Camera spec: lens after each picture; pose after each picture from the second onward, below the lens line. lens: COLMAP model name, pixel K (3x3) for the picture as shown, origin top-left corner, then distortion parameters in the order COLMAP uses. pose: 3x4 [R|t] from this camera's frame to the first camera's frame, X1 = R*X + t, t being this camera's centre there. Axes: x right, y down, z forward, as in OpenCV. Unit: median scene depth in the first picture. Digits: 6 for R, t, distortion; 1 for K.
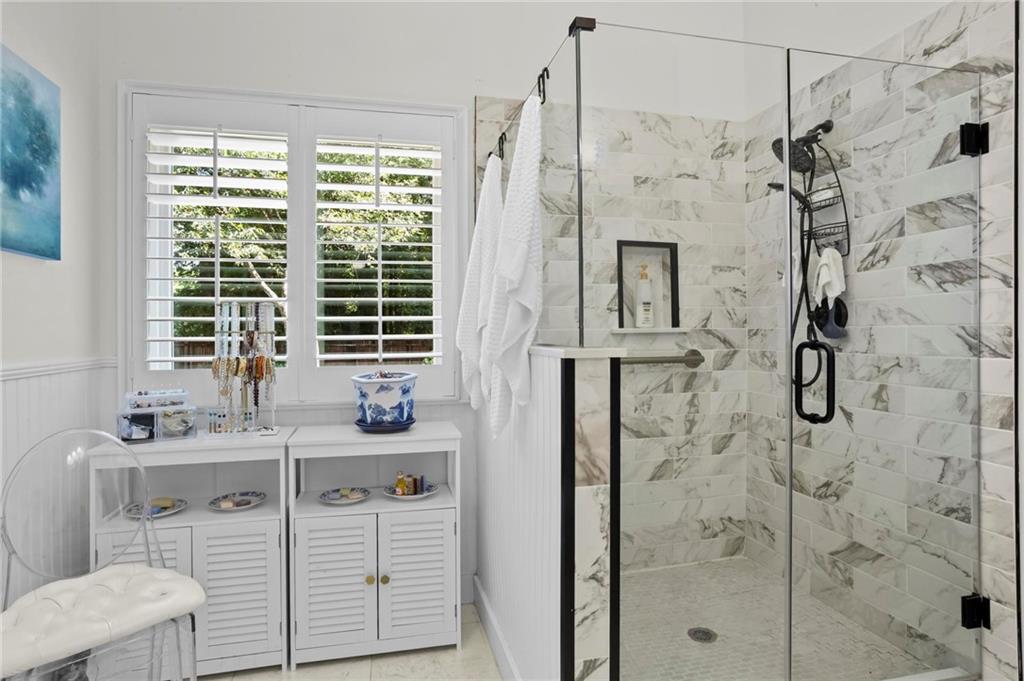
lens RADIAL K [[530.4, 0, 506.0], [0, 530.4, 337.6], [0, 0, 1]] dist [-0.059333, 0.036971]
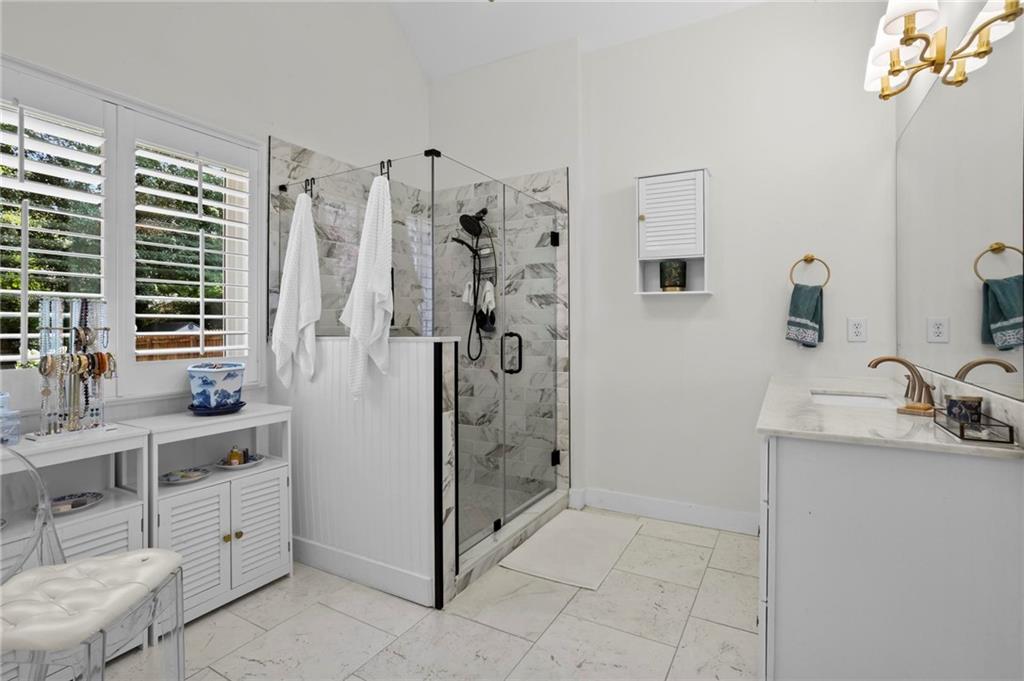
lens RADIAL K [[497.2, 0, 501.5], [0, 497.2, 335.5], [0, 0, 1]] dist [-0.062346, 0.041286]
pose [[0.681173, -0.010557, 0.732047, -0.616718], [0.010662, 0.999933, 0.004499, 0.006972], [-0.732045, 0.004740, 0.681240, -0.197286]]
